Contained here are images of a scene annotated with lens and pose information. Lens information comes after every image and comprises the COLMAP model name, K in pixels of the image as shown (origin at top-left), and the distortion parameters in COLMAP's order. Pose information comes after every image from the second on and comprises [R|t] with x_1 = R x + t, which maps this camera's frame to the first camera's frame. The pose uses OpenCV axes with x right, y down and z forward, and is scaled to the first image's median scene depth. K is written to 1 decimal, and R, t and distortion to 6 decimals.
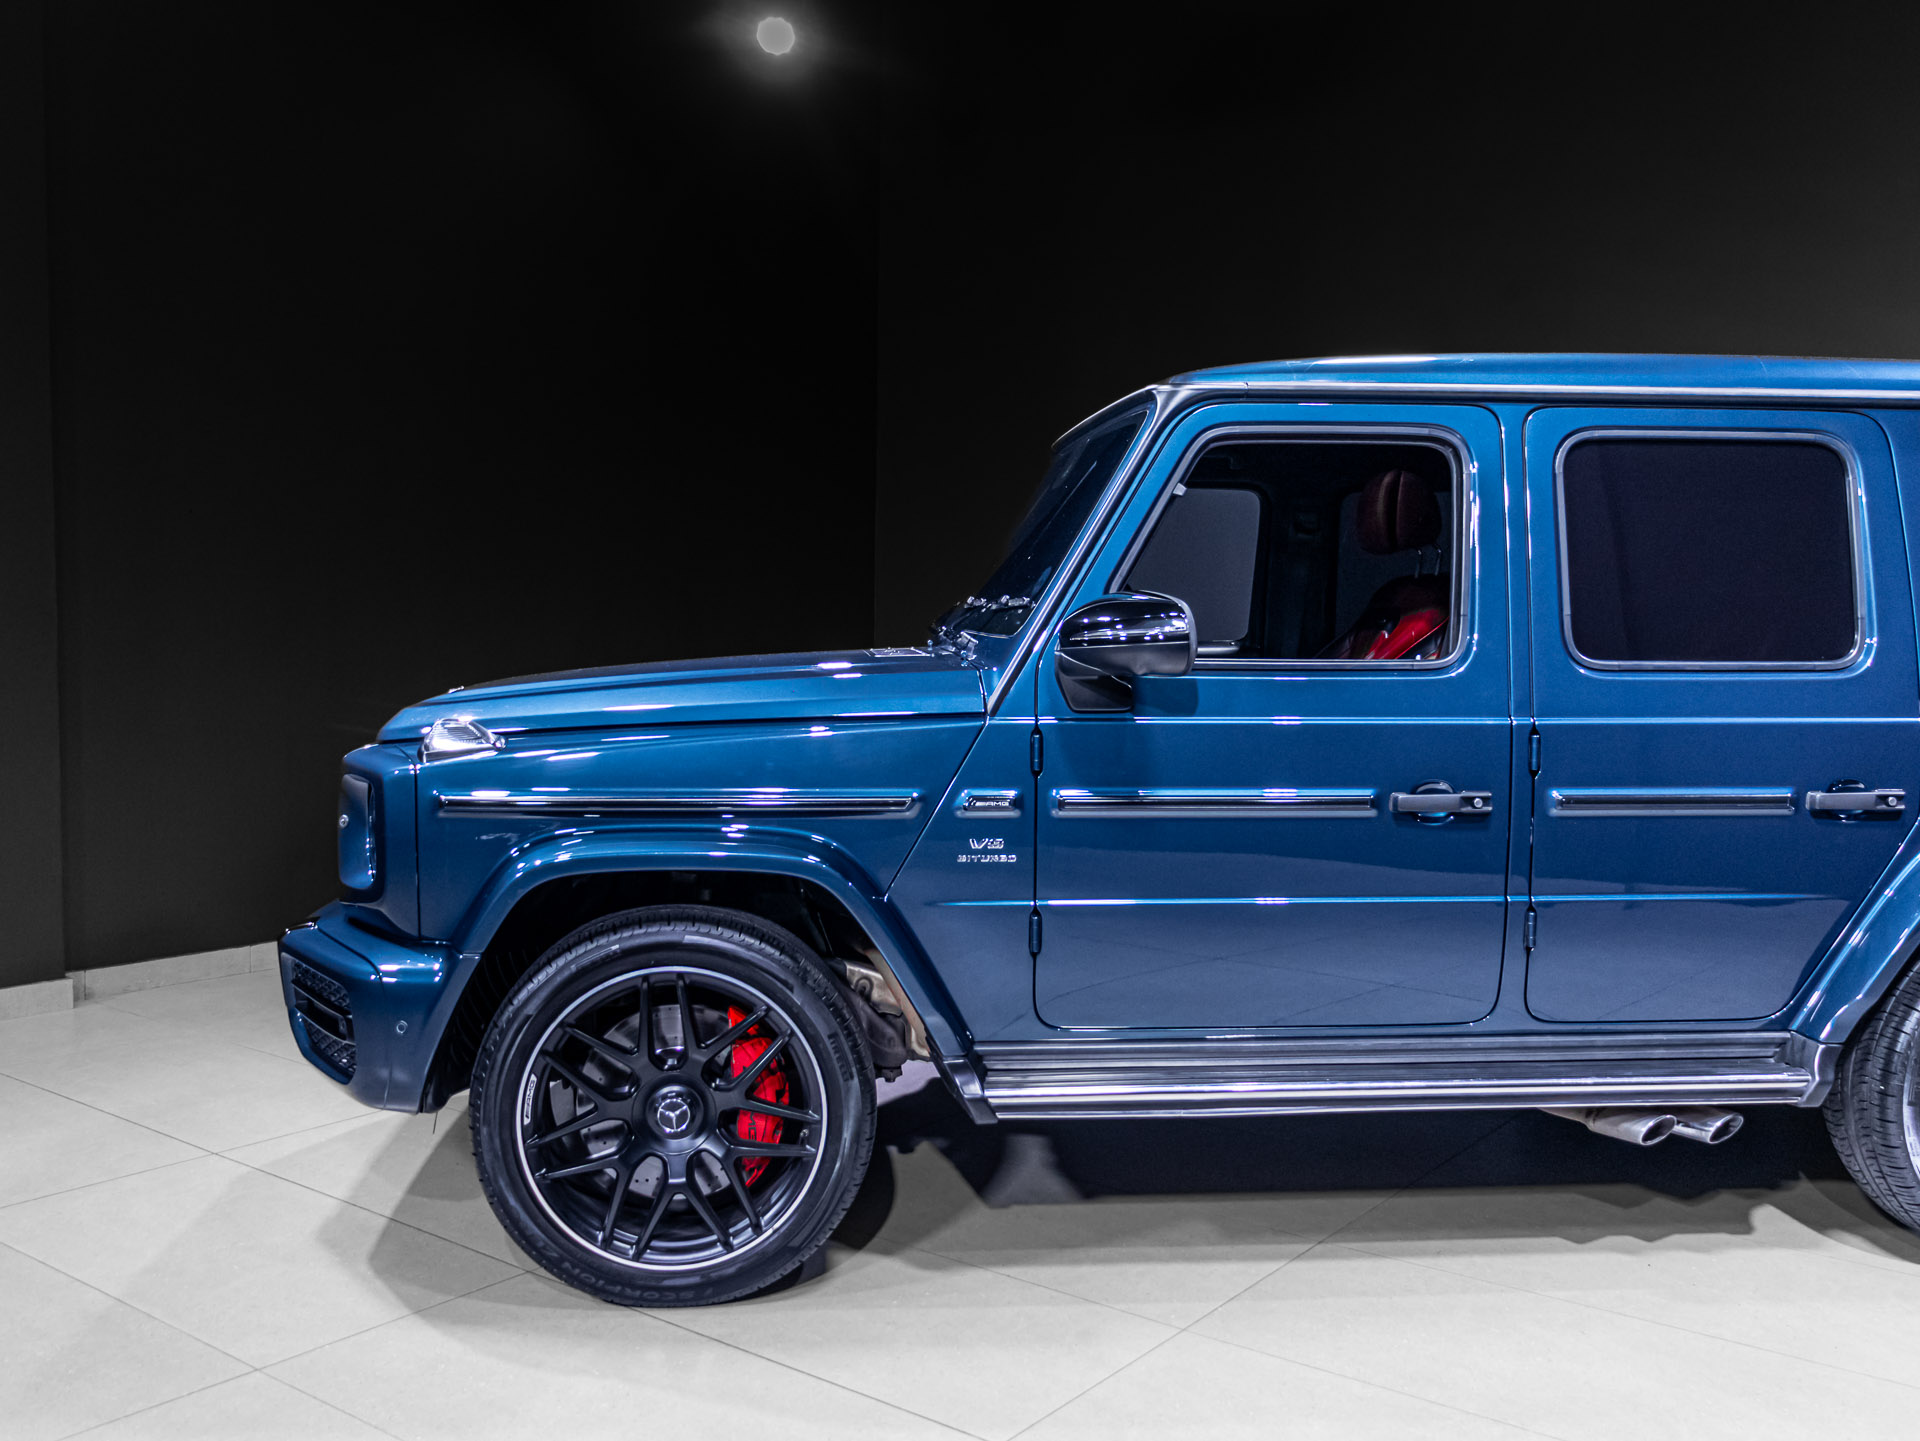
lens RADIAL K [[1751.7, 0, 960.9], [0, 1751.7, 736.2], [0, 0, 1]] dist [0.006173, 0.000000]
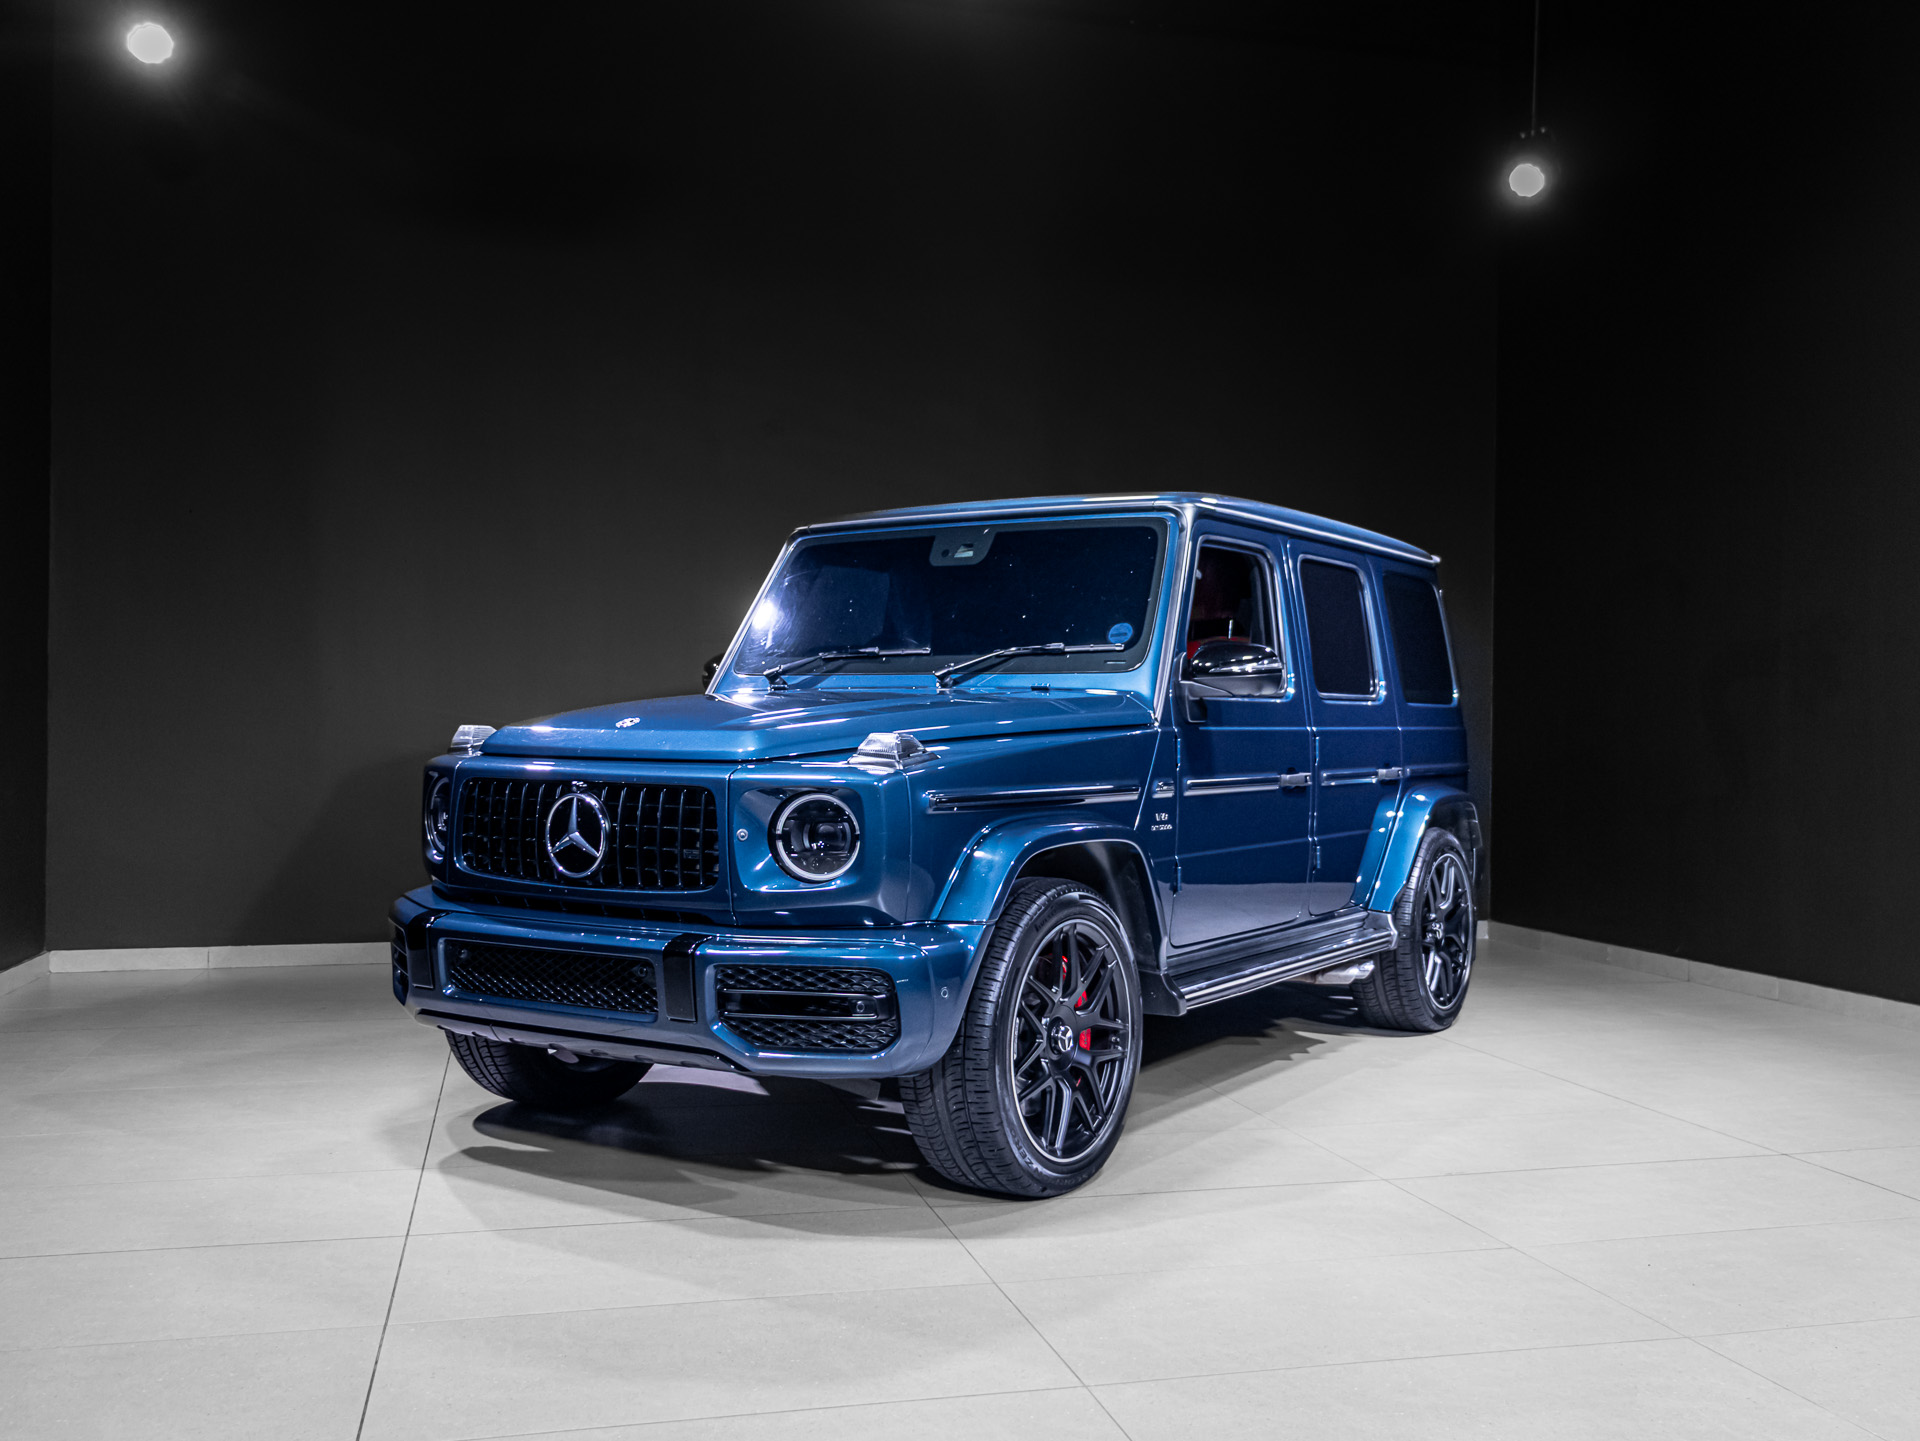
lens RADIAL K [[1751.7, 0, 964.0], [0, 1751.7, 737.6], [0, 0, 1]] dist [0.006173, 0.000000]
pose [[0.626067, -0.011077, 0.779691, -1.127496], [0.055739, 0.997977, -0.030579, 0.030704], [-0.777775, 0.062603, 0.625418, 0.231571]]
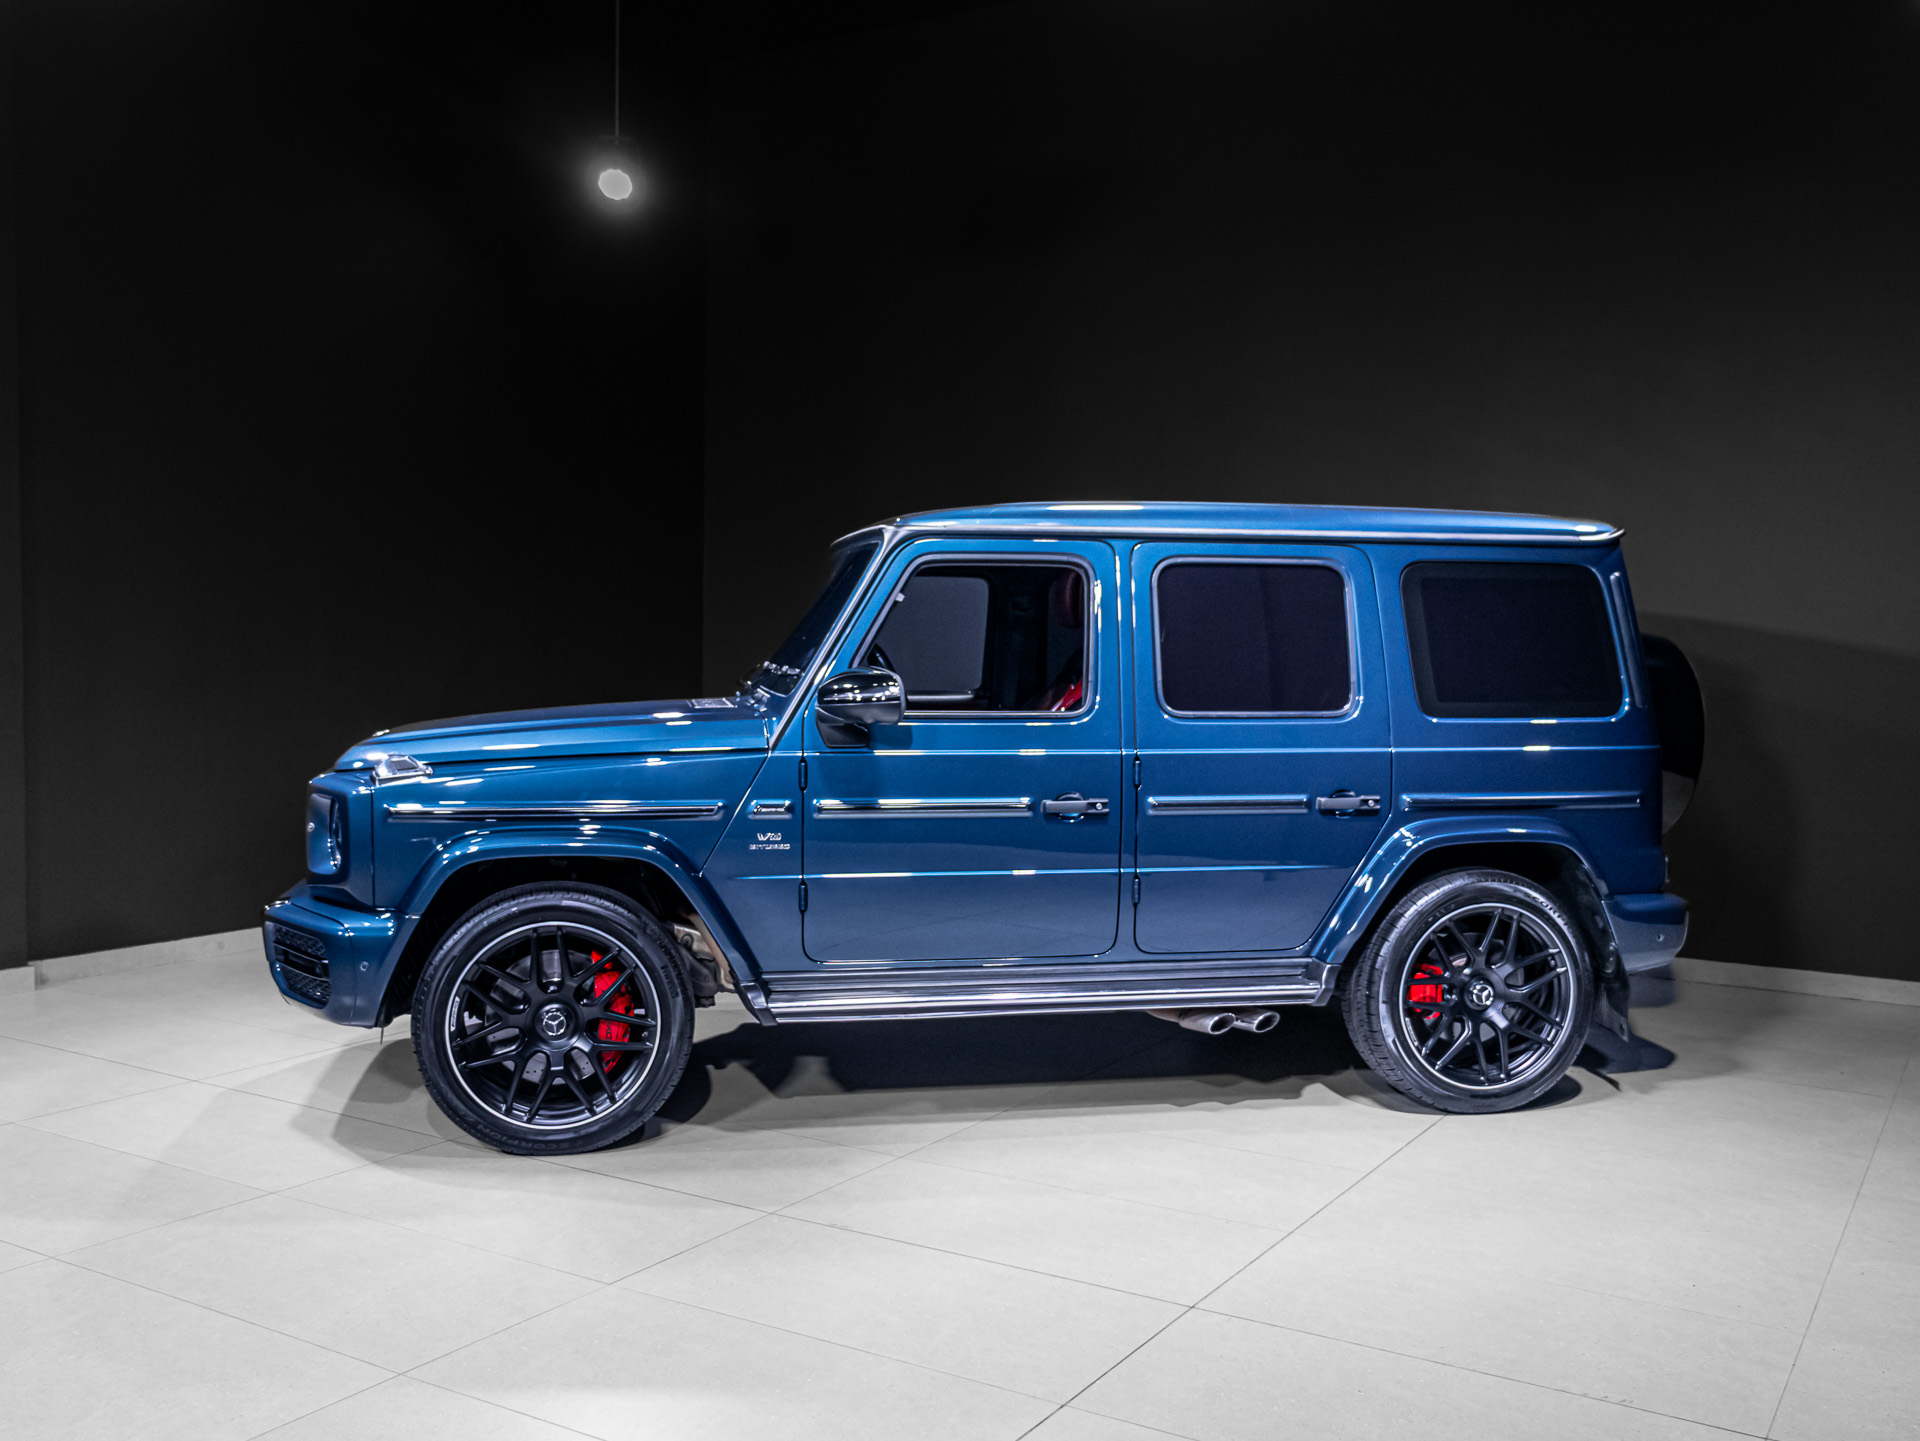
lens RADIAL K [[1780.2, 0, 1008.3], [0, 1780.2, 739.3], [0, 0, 1]] dist [0.003462, 0.000000]
pose [[0.993073, -0.004417, 0.117416, 0.037166], [0.005919, 0.999905, -0.012447, -0.001199], [-0.117350, 0.013056, 0.993005, -0.497399]]
